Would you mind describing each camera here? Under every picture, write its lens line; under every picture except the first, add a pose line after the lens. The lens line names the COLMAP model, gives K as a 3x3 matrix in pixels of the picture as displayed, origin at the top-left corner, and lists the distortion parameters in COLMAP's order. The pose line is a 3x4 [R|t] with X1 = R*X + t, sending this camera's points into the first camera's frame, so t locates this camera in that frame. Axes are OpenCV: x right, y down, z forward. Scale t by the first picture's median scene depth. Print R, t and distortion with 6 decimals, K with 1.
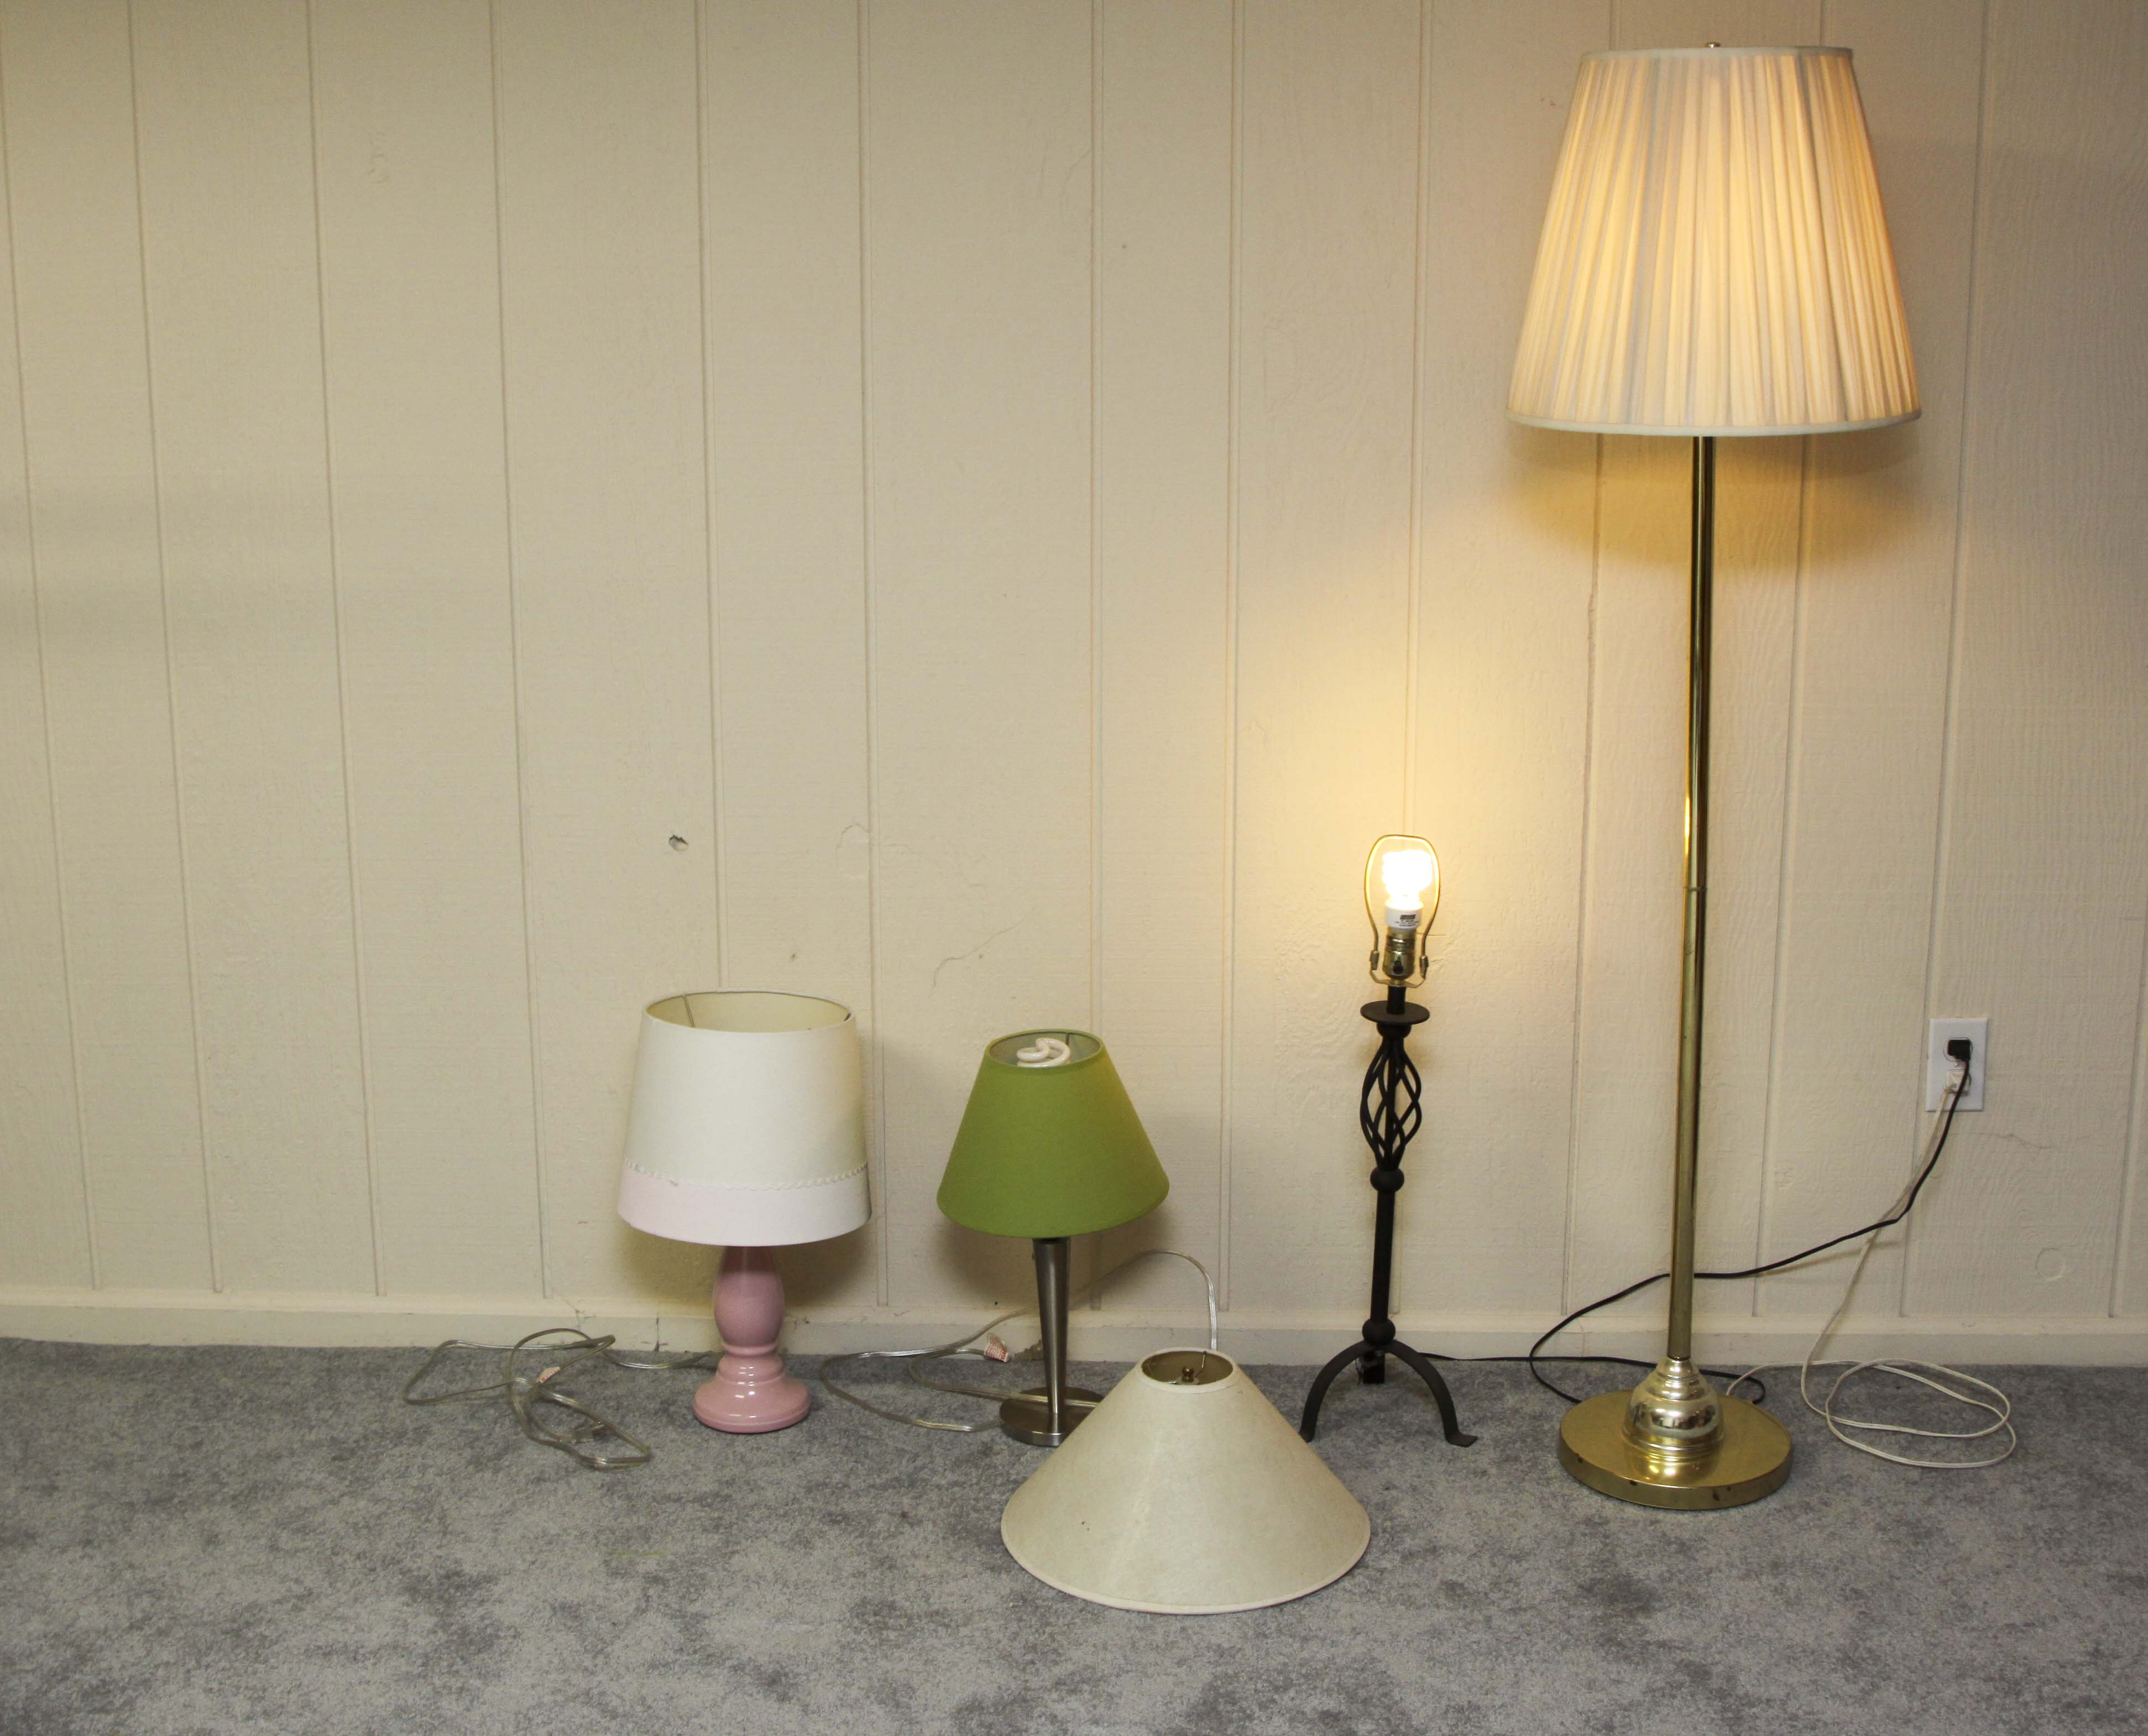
lens RADIAL K [[2821.4, 0, 1167.3], [0, 2821.4, 838.9], [0, 0, 1]] dist [-0.114171, 0.000000]
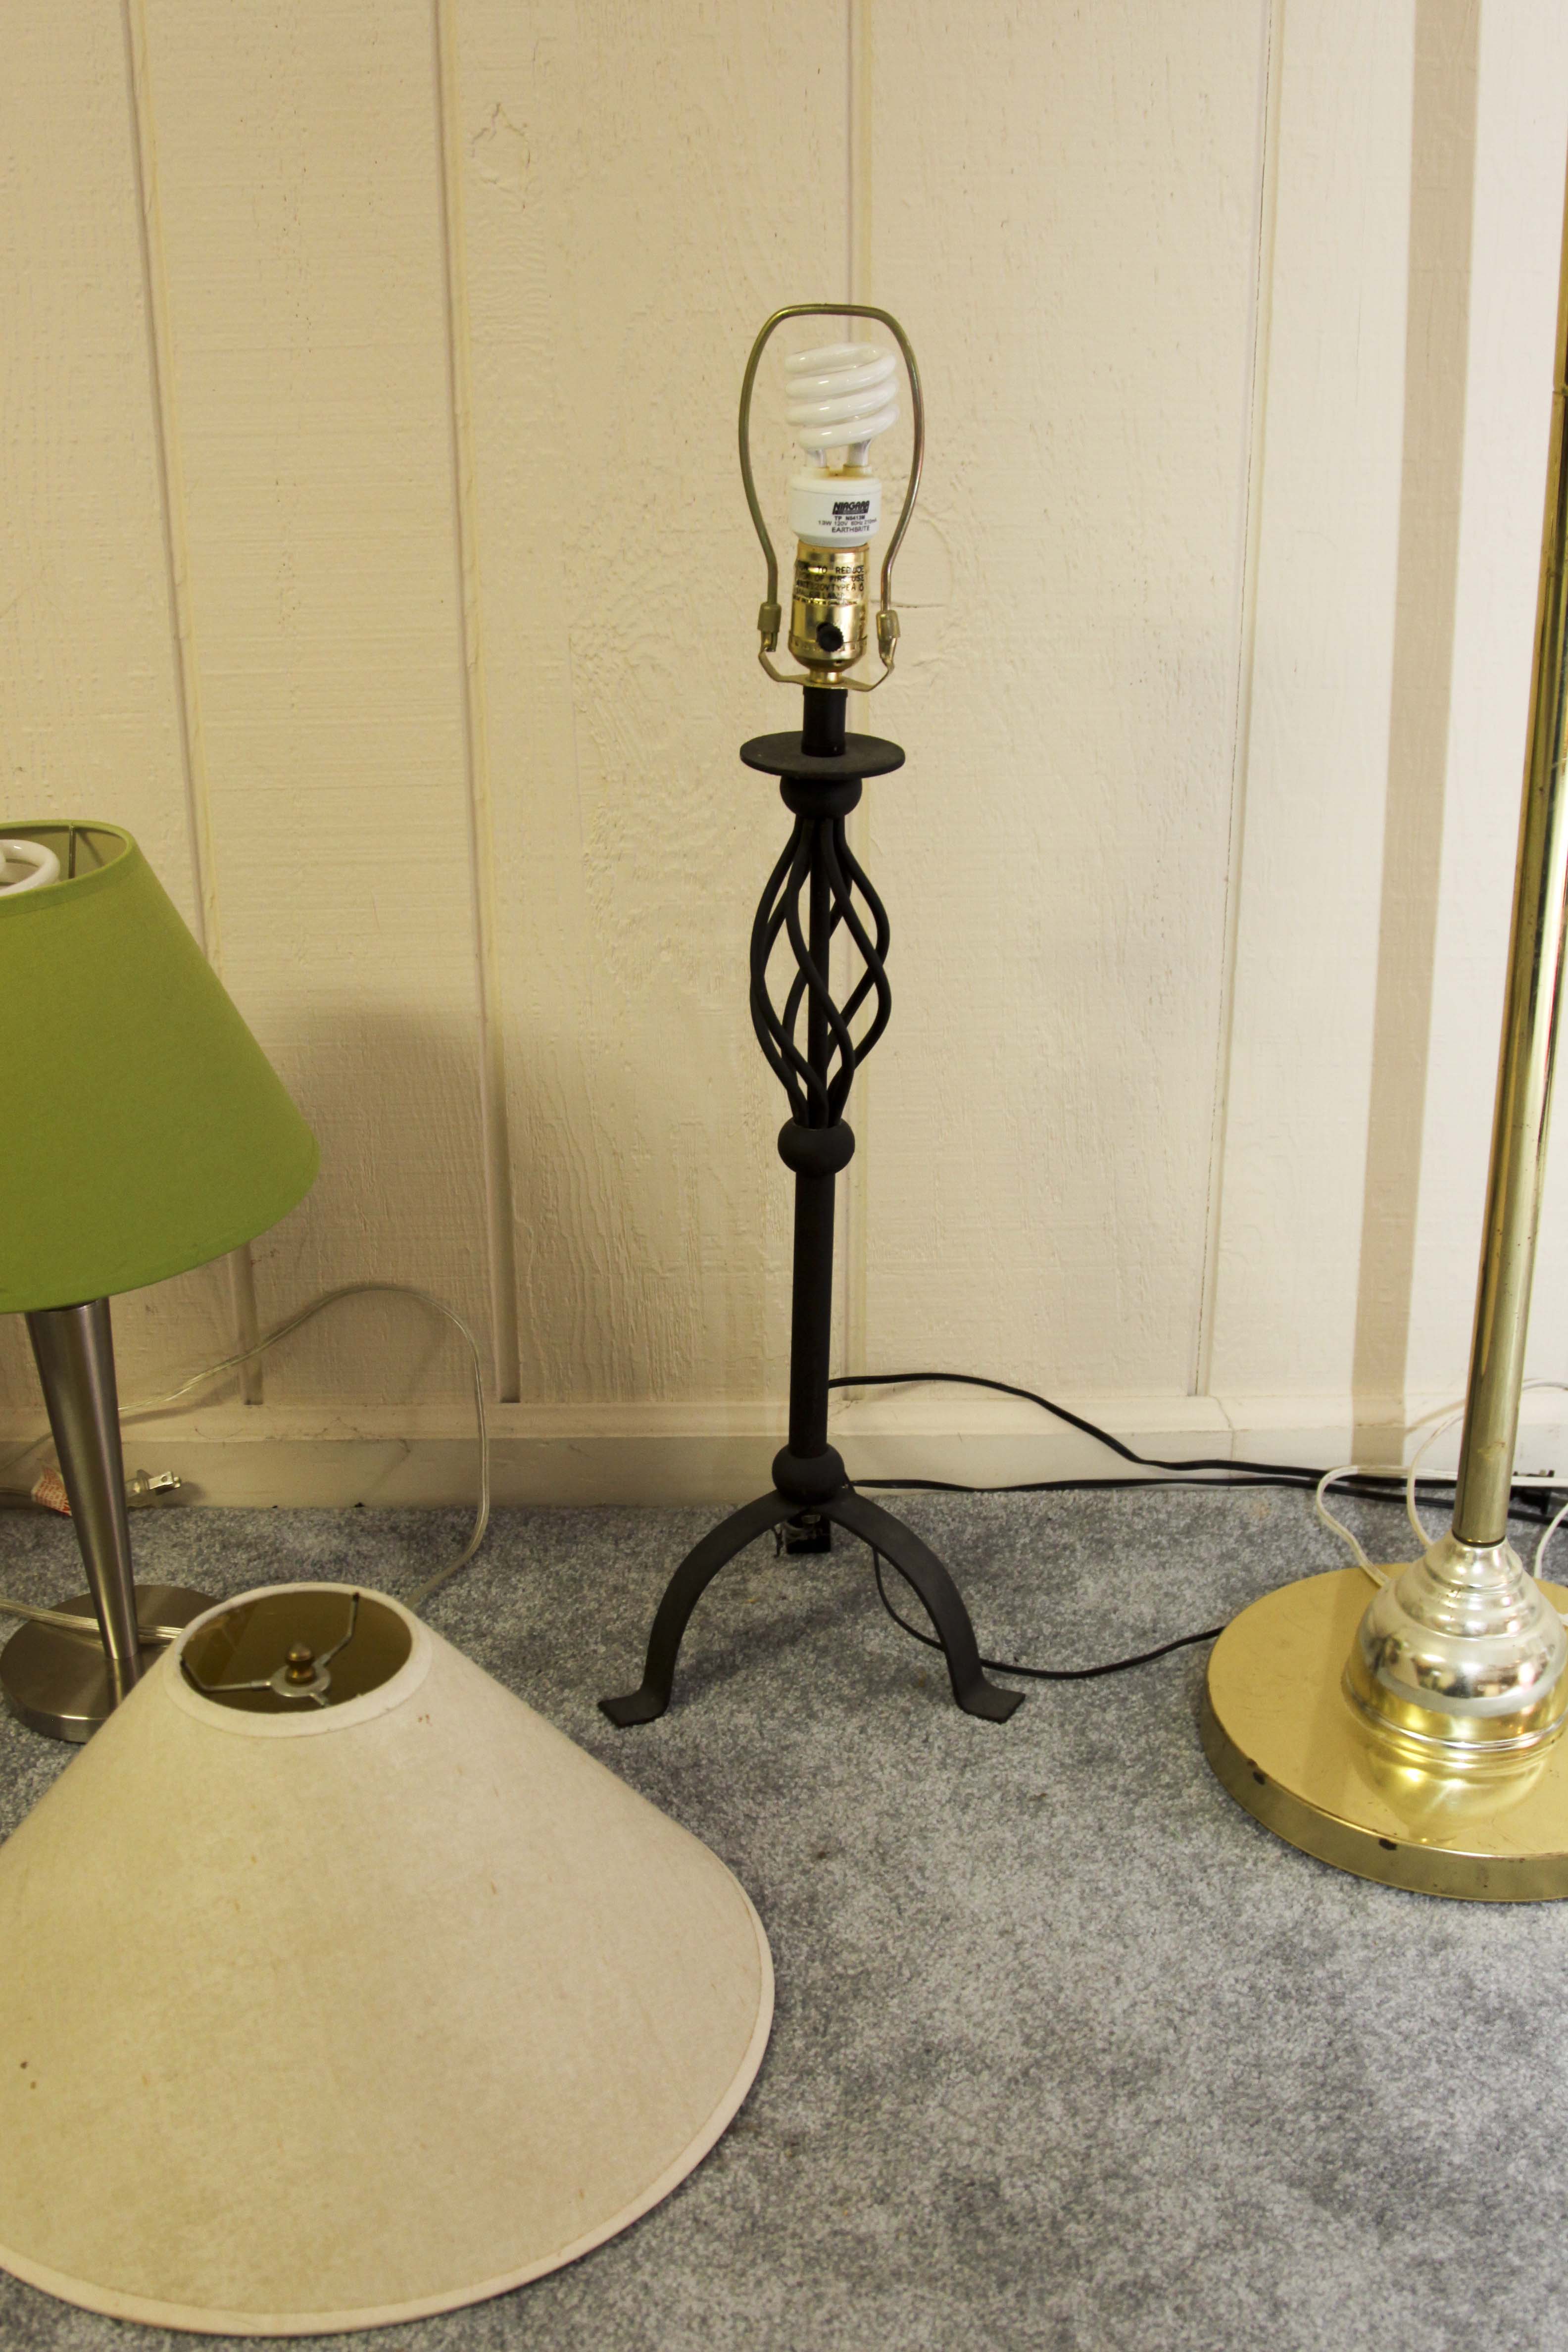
lens RADIAL K [[2521.5, 0, 777.2], [0, 2521.5, 1196.0], [0, 0, 1]] dist [-0.129118, 0.000000]
pose [[0.999479, -0.024678, 0.020792, 0.064947], [0.020745, 0.984918, 0.171771, 0.062026], [-0.024718, -0.171251, 0.984917, 0.622812]]
